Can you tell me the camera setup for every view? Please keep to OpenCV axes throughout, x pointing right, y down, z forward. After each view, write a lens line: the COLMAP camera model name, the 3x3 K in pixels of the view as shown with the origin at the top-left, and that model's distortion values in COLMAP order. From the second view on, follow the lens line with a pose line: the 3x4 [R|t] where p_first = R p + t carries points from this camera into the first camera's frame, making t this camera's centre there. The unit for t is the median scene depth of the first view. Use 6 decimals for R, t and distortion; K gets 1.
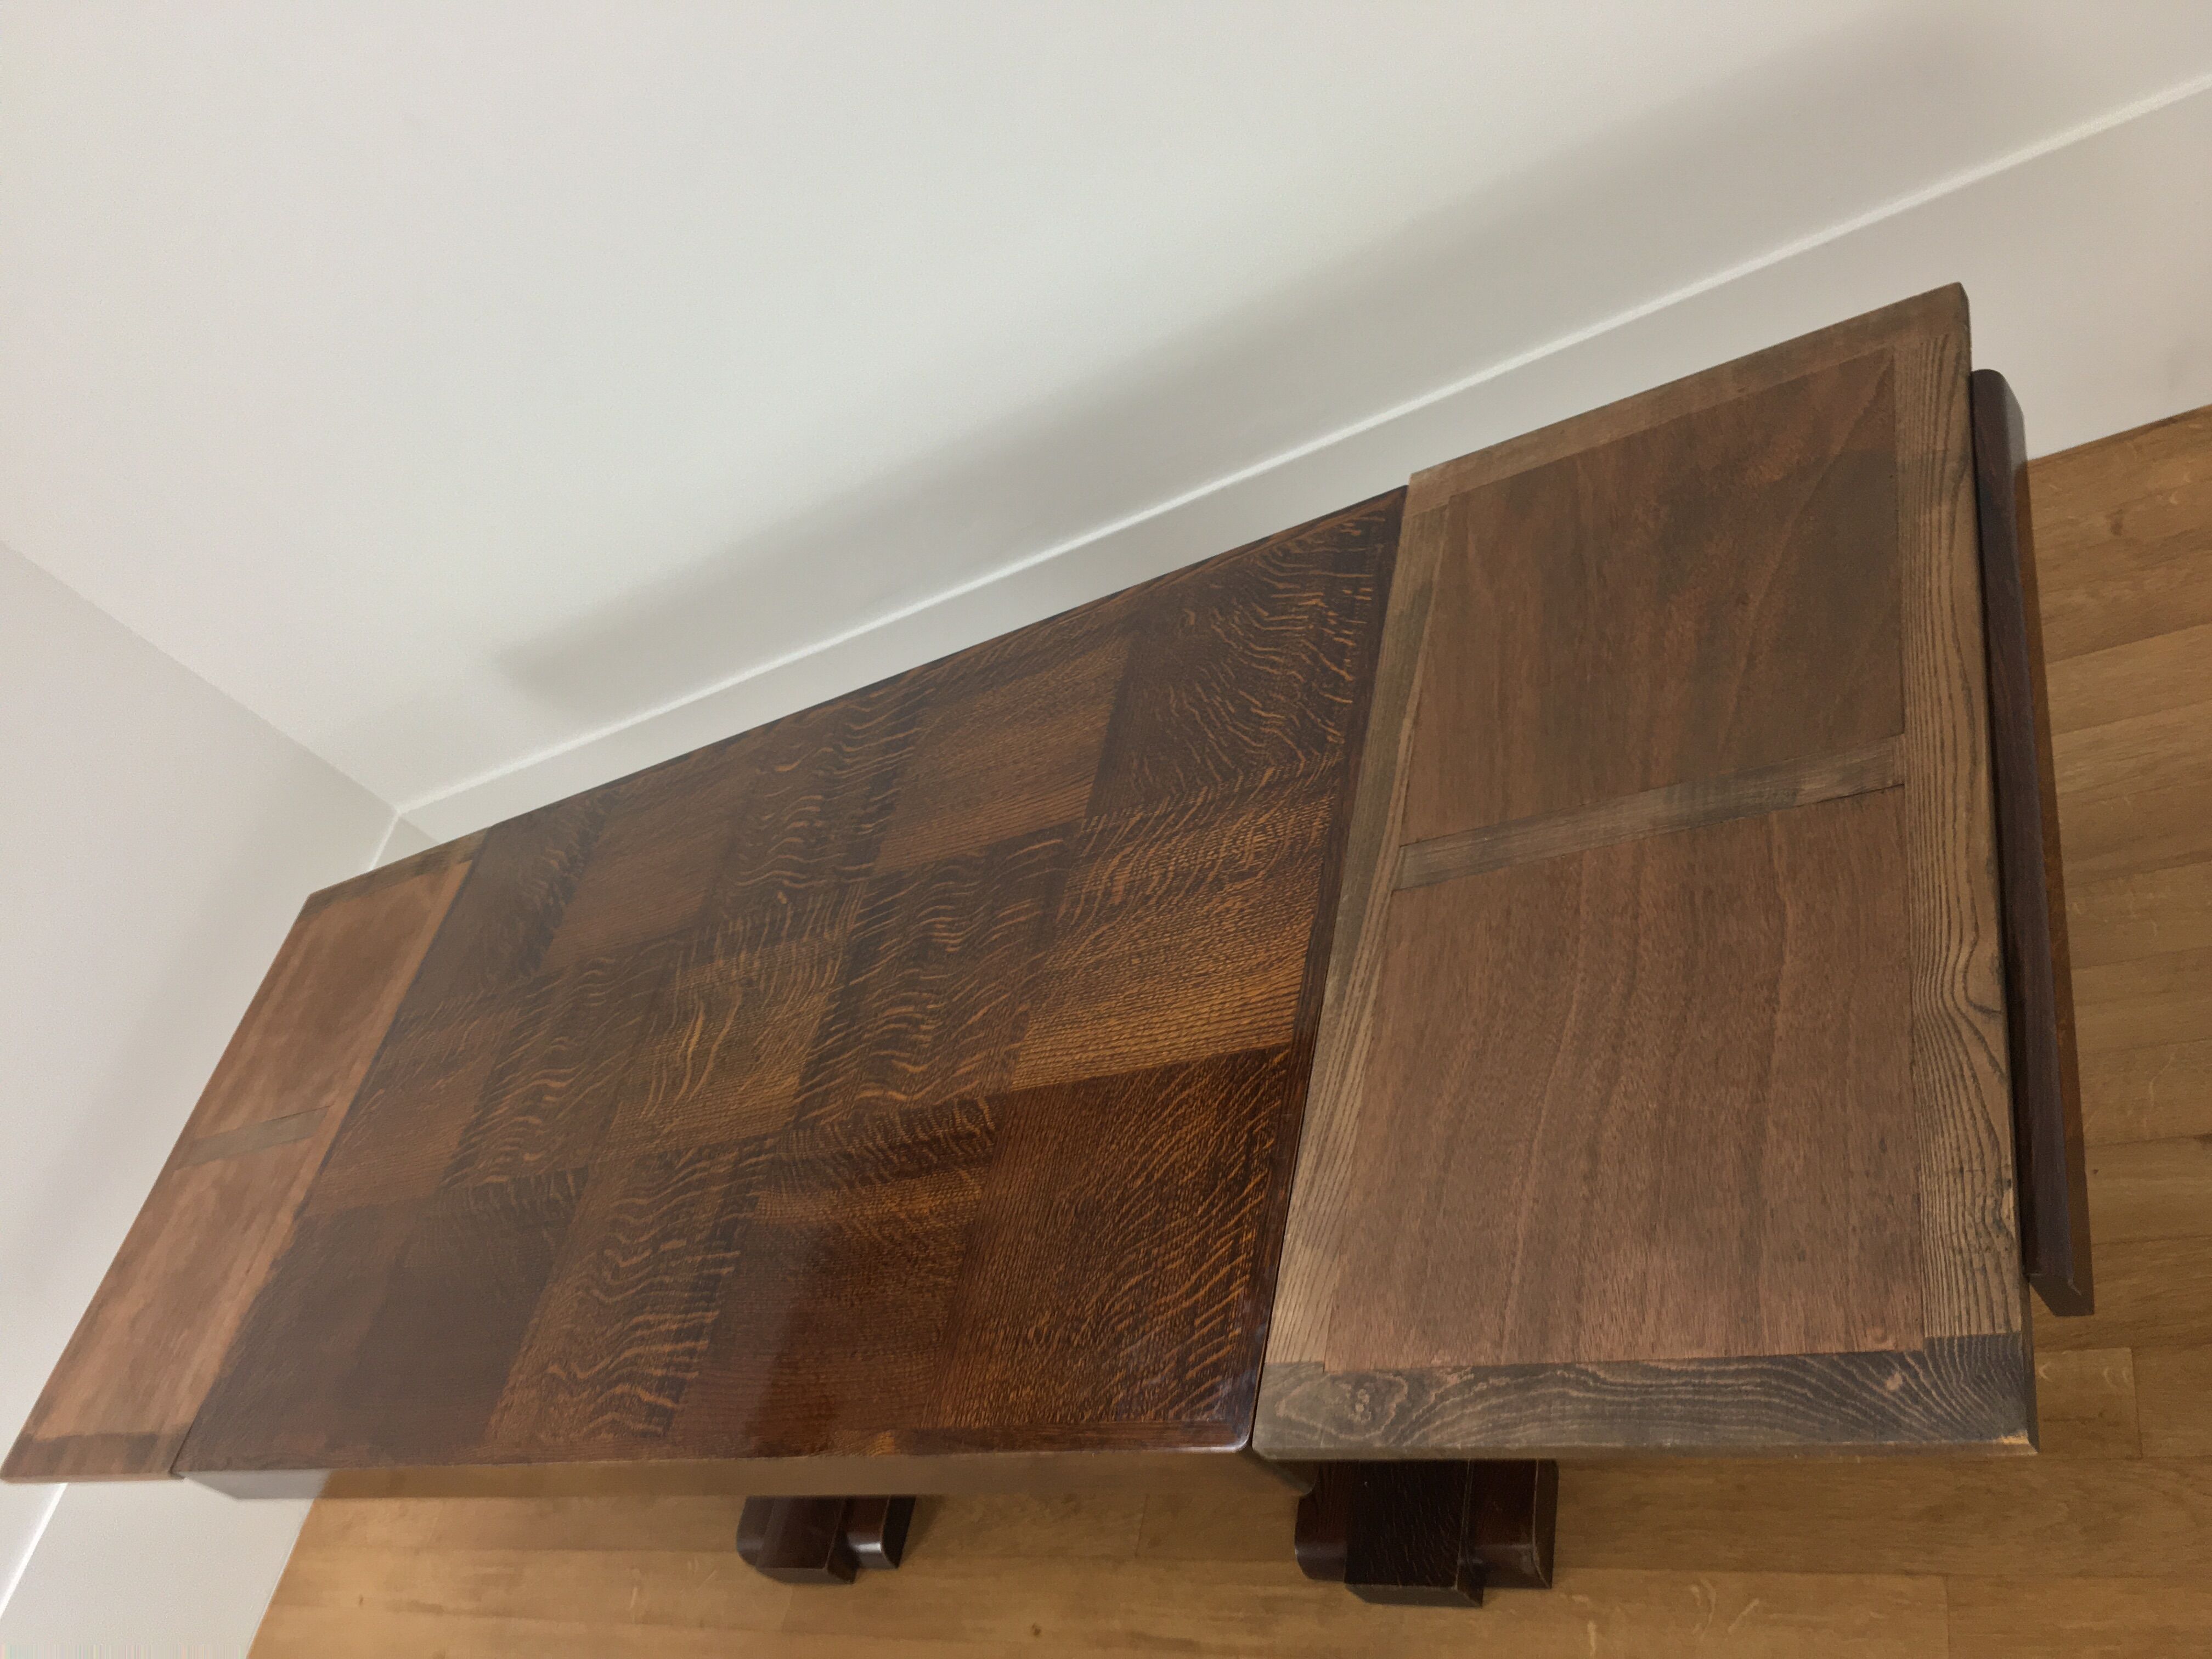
lens RADIAL K [[1891.5, 0, 1112.9], [0, 1891.5, 819.7], [0, 0, 1]] dist [0.079742, -0.128662]
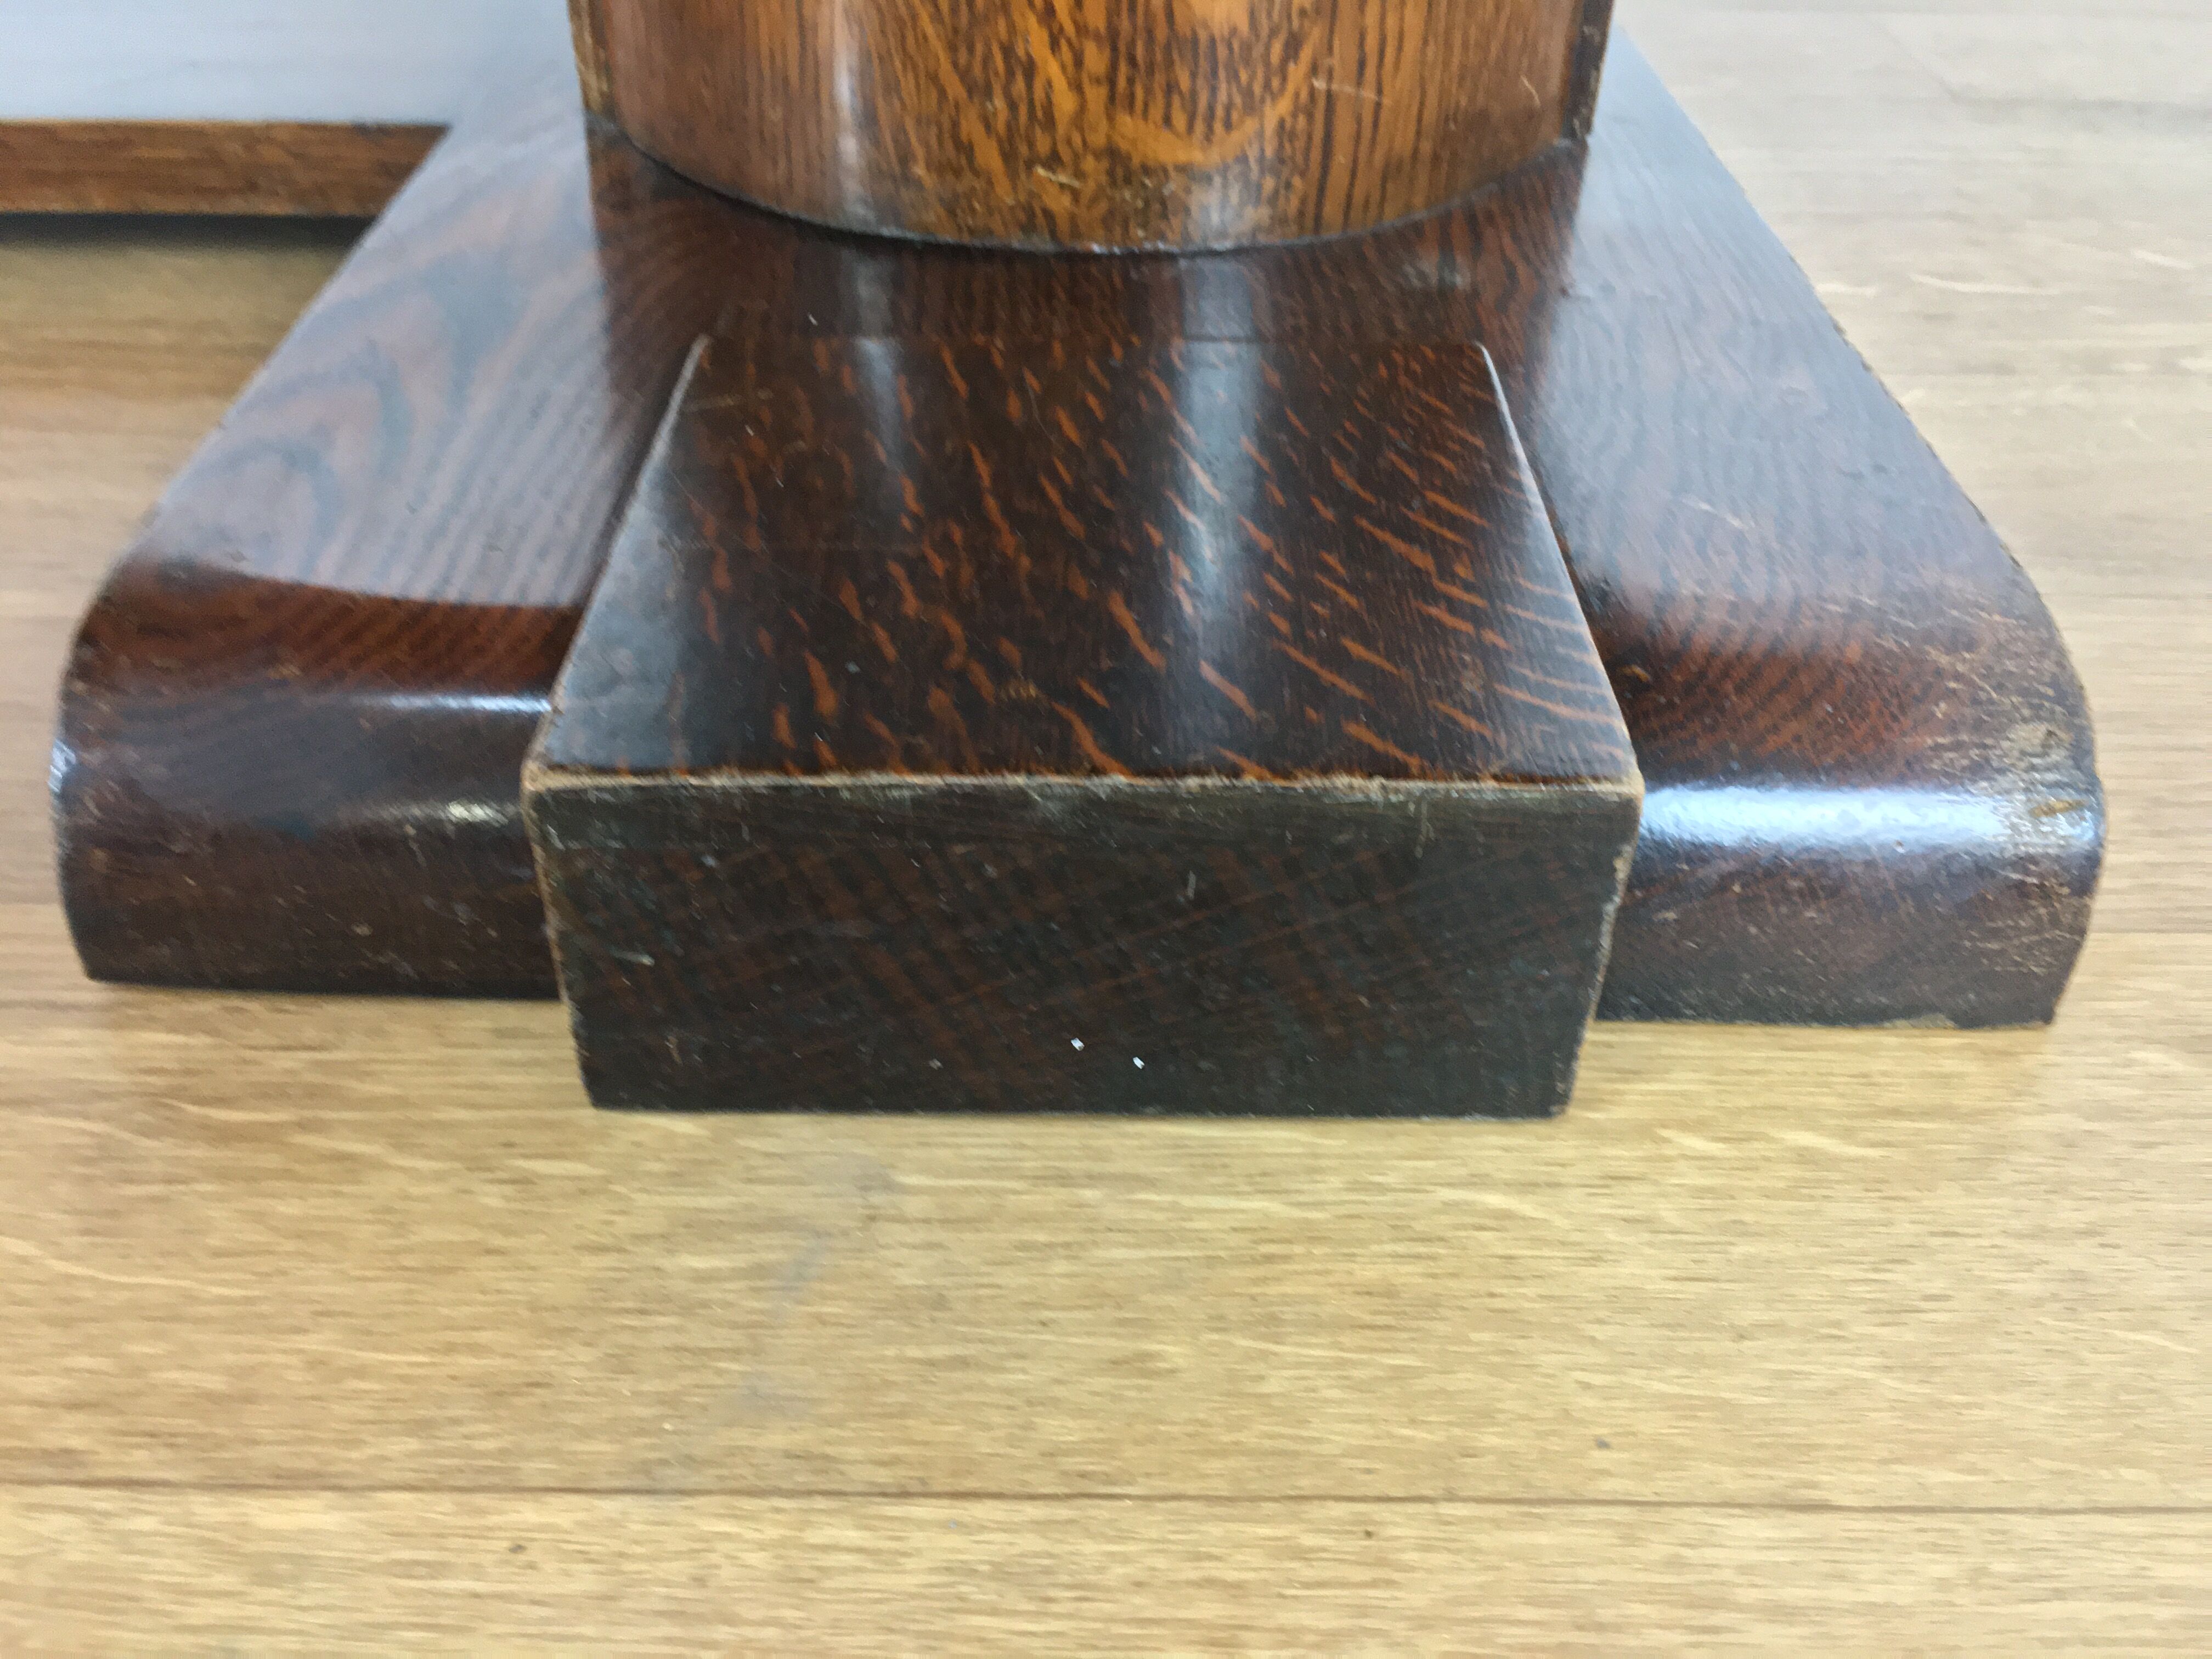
lens RADIAL K [[1891.5, 0, 1101.1], [0, 1891.5, 837.0], [0, 0, 1]] dist [0.079742, -0.128662]
pose [[0.765236, 0.353006, 0.538332, 0.094533], [-0.226618, 0.930434, -0.287987, 0.468687], [-0.602543, 0.098382, 0.791999, 0.971362]]
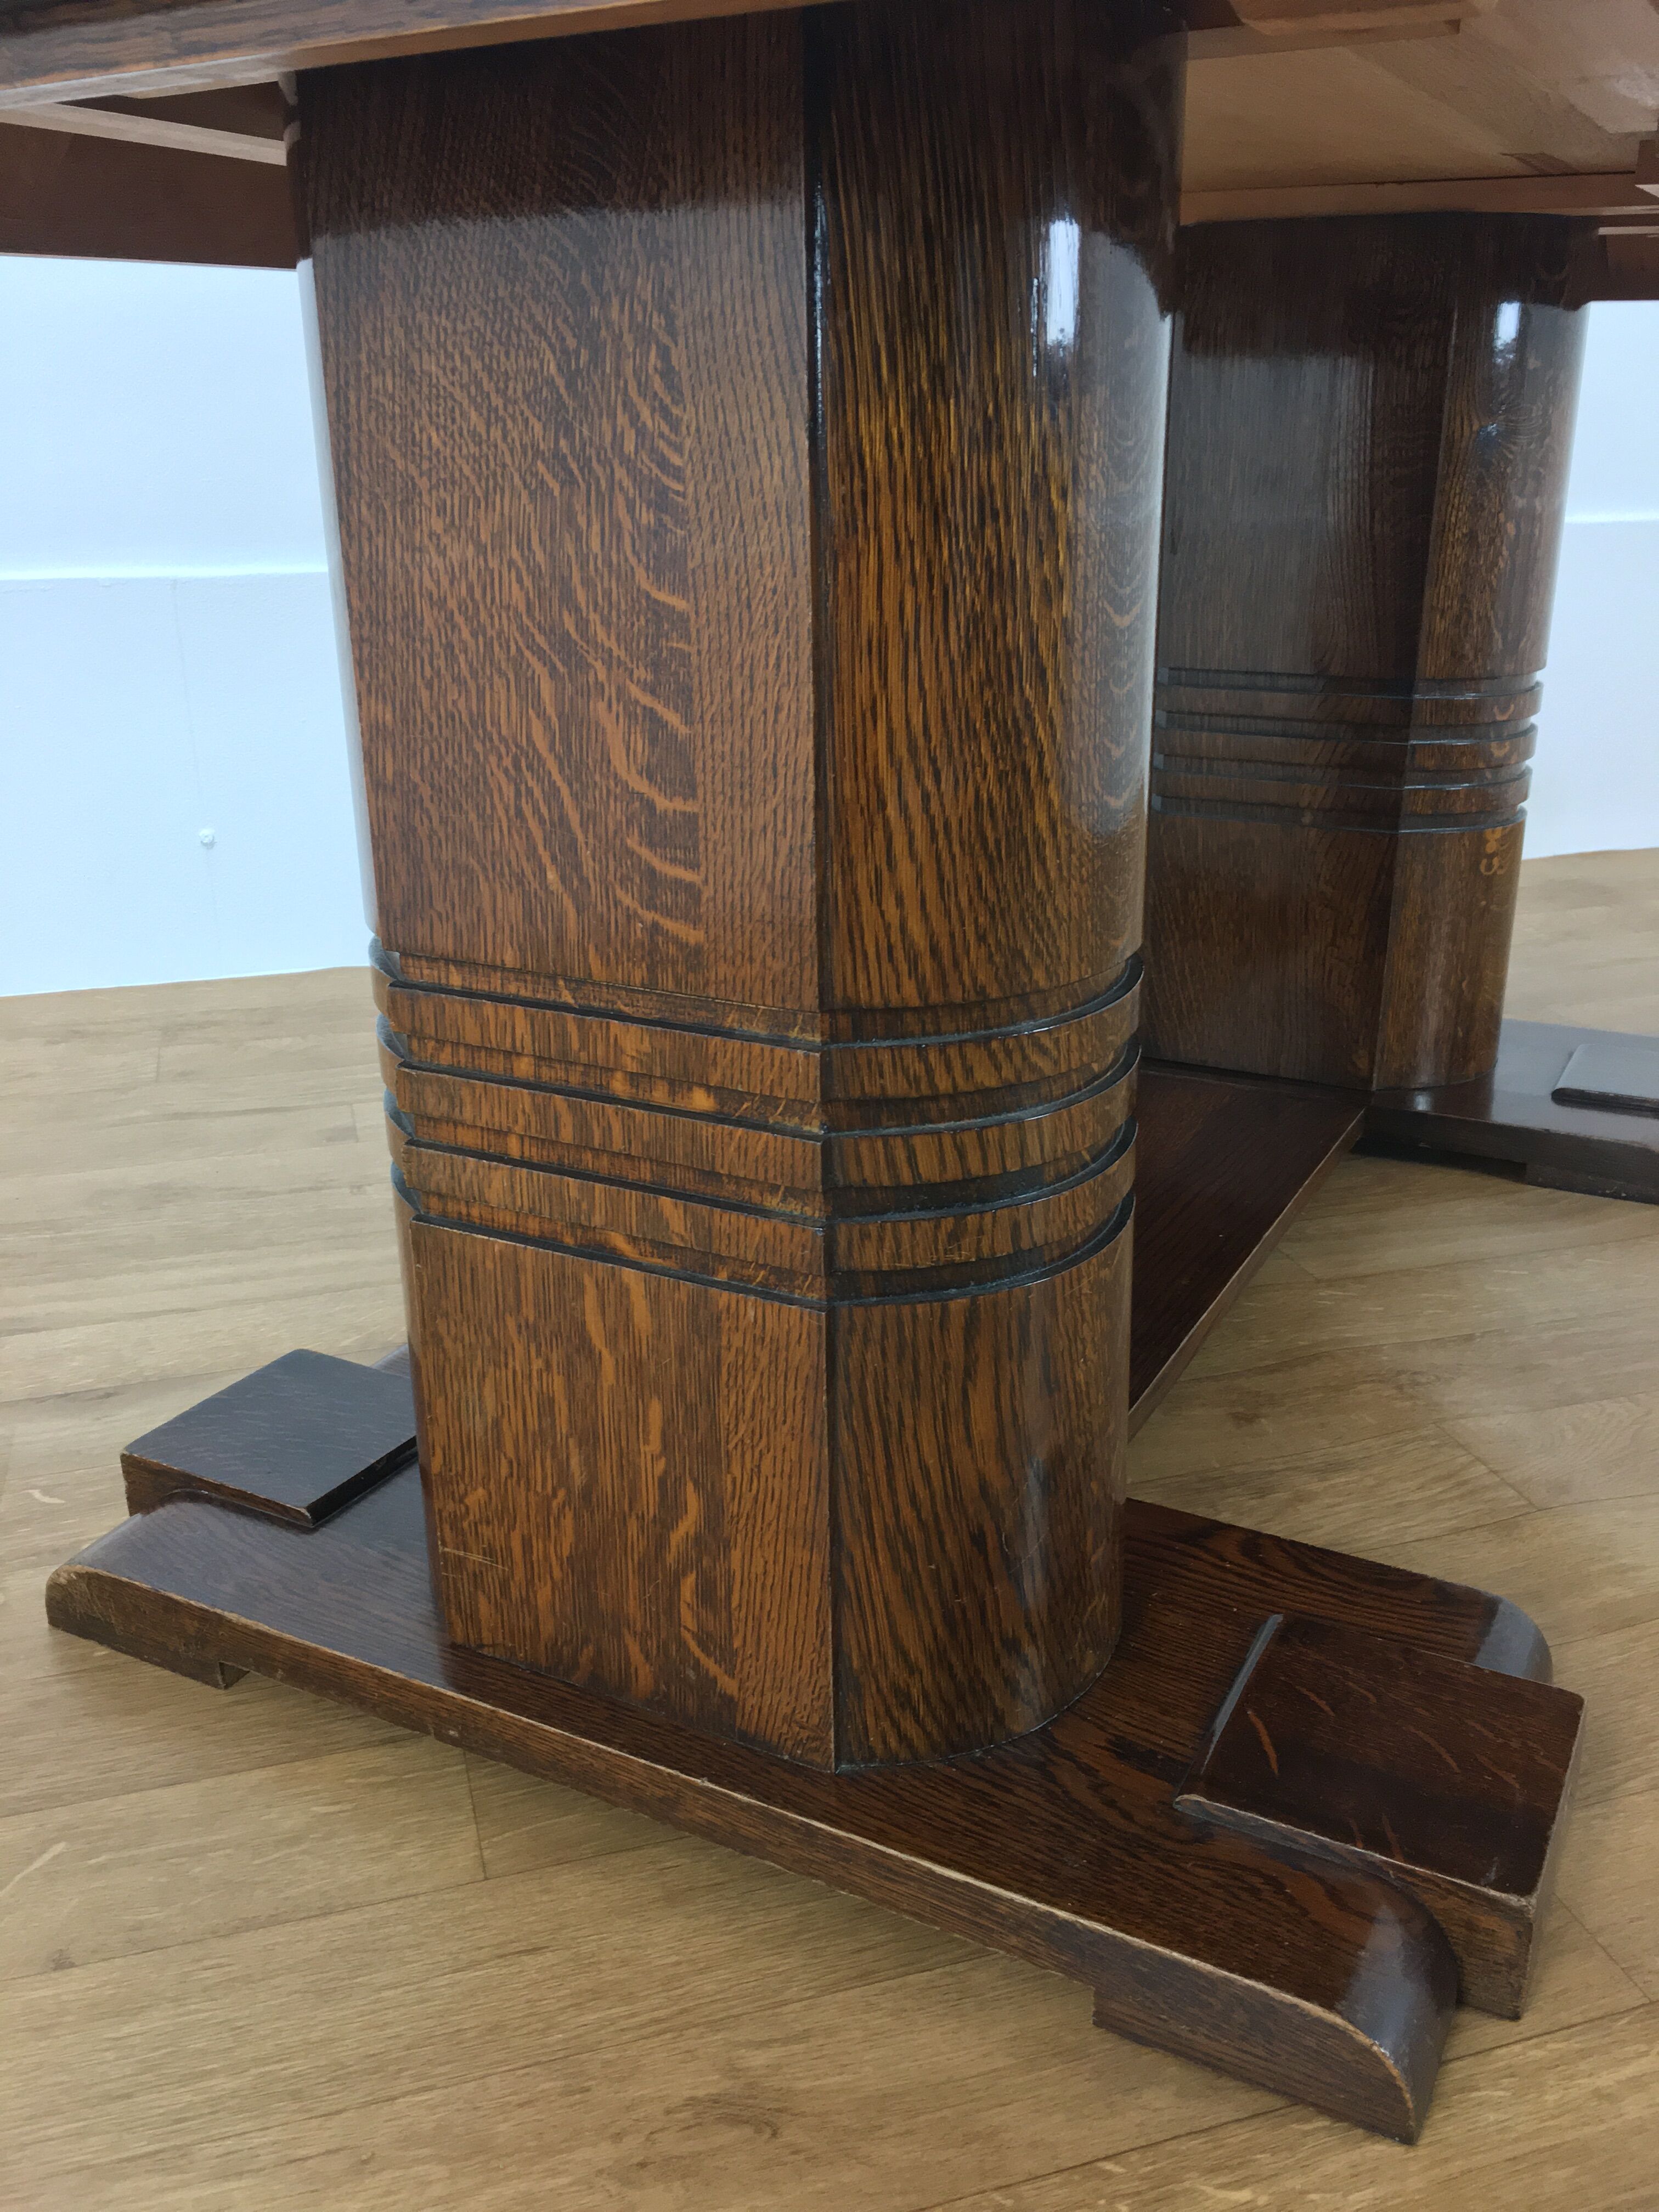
lens RADIAL K [[1891.5, 0, 824.0], [0, 1891.5, 1099.8], [0, 0, 1]] dist [0.079742, -0.128662]
pose [[0.690134, 0.418384, 0.590483, -0.520329], [0.026996, 0.800491, -0.598736, 0.711824], [-0.723178, 0.429149, 0.541151, 1.021647]]
